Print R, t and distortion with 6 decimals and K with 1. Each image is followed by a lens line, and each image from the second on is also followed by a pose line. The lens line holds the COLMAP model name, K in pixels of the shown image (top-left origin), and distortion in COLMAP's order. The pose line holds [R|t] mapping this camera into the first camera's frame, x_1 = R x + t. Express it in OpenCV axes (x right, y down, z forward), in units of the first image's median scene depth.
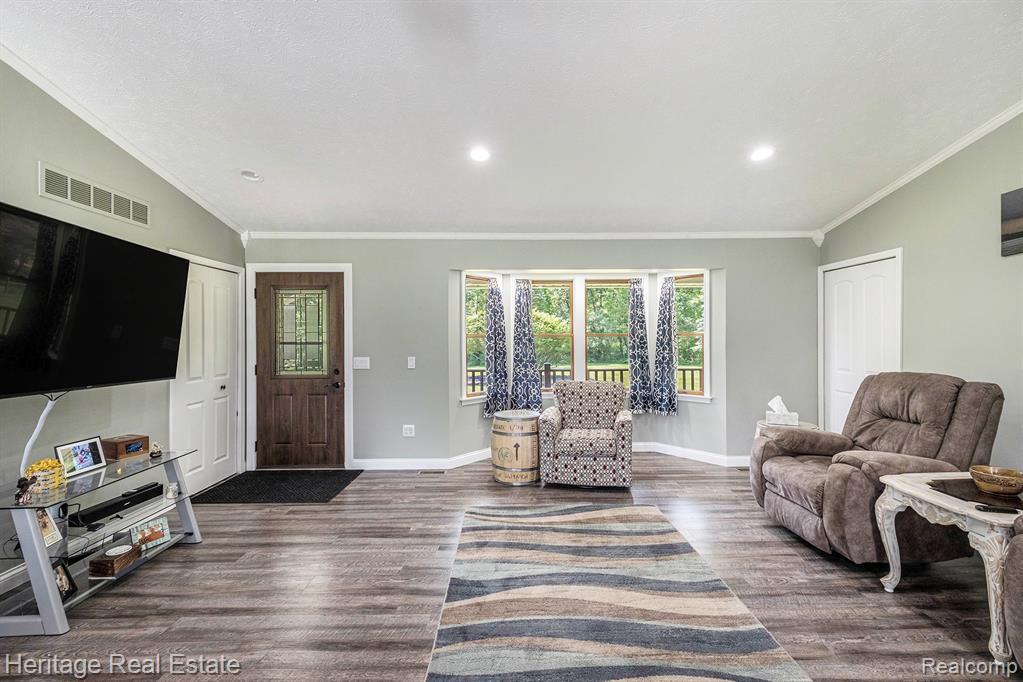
lens RADIAL K [[449.9, 0, 515.2], [0, 449.9, 340.4], [0, 0, 1]] dist [-0.000786, -0.001795]
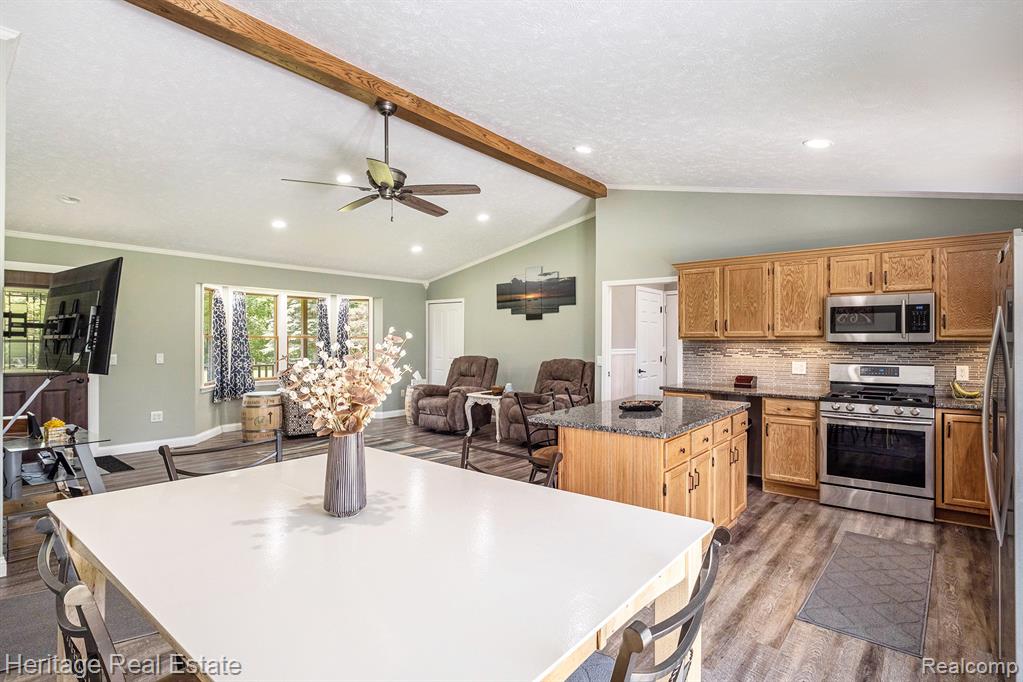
lens RADIAL K [[524.1, 0, 516.7], [0, 524.1, 347.8], [0, 0, 1]] dist [-0.023196, 0.000397]
pose [[0.632893, -0.003318, 0.774232, -0.920526], [-0.007488, 0.999918, 0.010405, -0.000432], [-0.774203, -0.012383, 0.632816, -0.778348]]
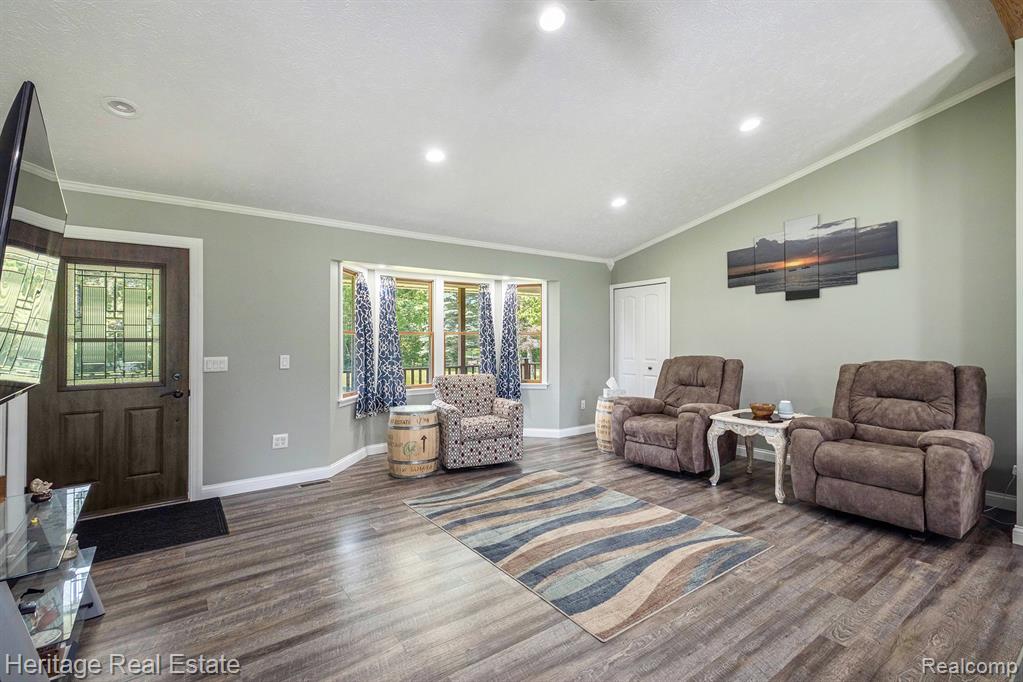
lens RADIAL K [[468.8, 0, 508.2], [0, 468.8, 335.8], [0, 0, 1]] dist [0.023413, -0.000503]
pose [[0.815058, 0.007093, 0.579336, -0.542651], [0.004386, 0.999821, -0.018411, 0.023511], [-0.579363, 0.017547, 0.814881, 0.004755]]
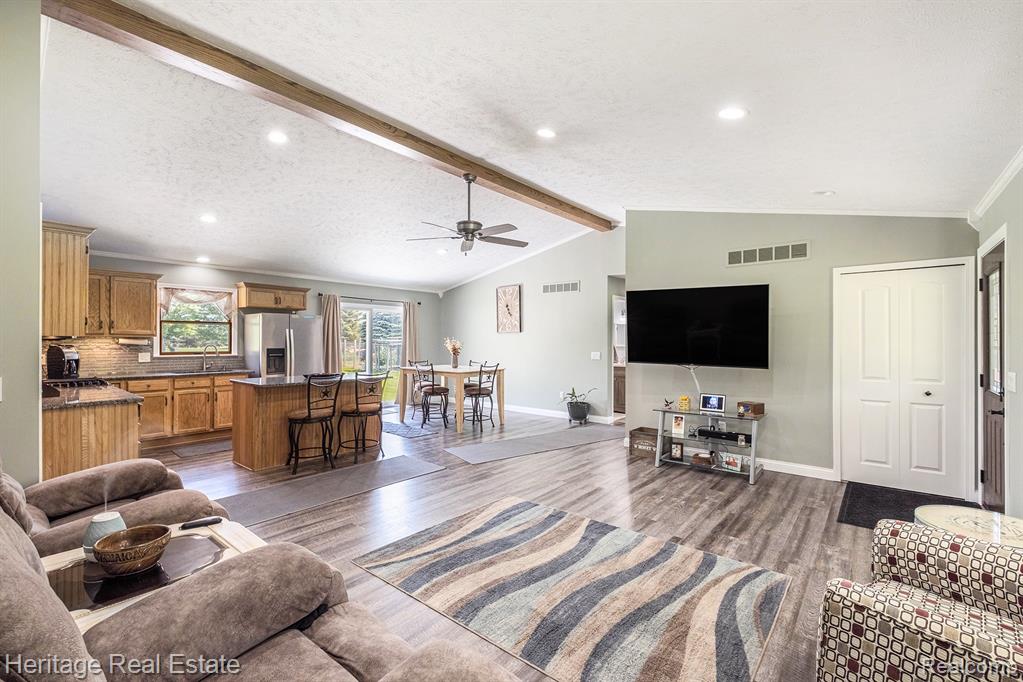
lens RADIAL K [[428.9, 0, 507.2], [0, 428.9, 345.7], [0, 0, 1]] dist [-0.002061, -0.000504]
pose [[-0.654805, 0.010786, -0.755721, 0.726380], [-0.002239, 0.999866, 0.016211, -0.010651], [0.755794, 0.012307, -0.654694, 1.134933]]
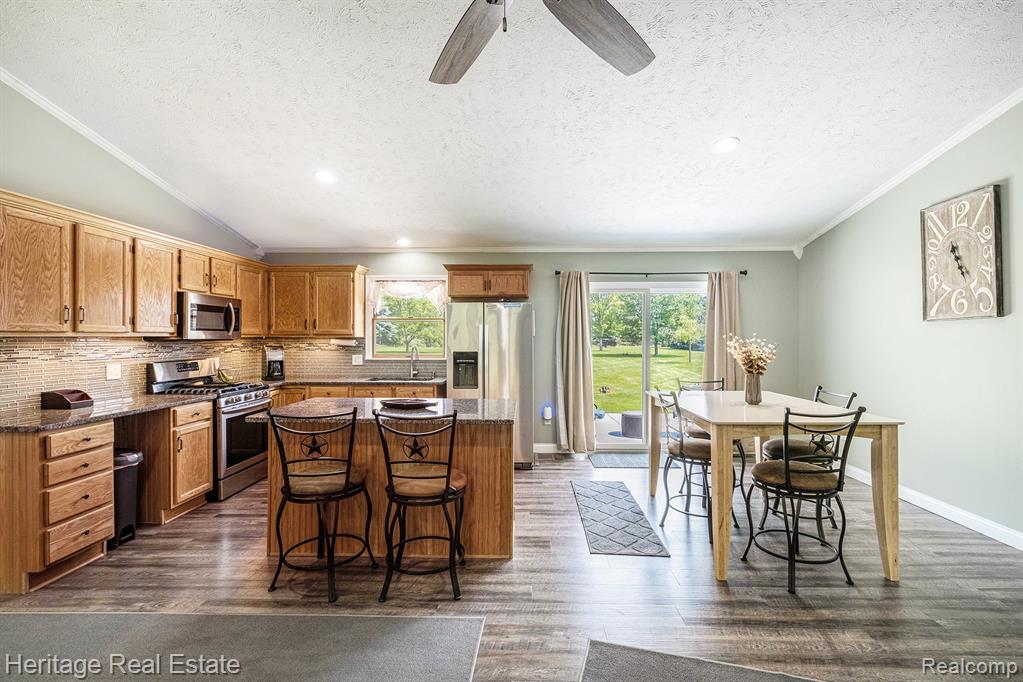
lens RADIAL K [[449.9, 0, 515.2], [0, 449.9, 340.4], [0, 0, 1]] dist [-0.000786, -0.001795]
pose [[-0.999507, 0.004941, 0.031005, -0.223495], [0.005002, 0.999986, 0.001875, -0.002742], [-0.030995, 0.002030, -0.999517, 0.526158]]
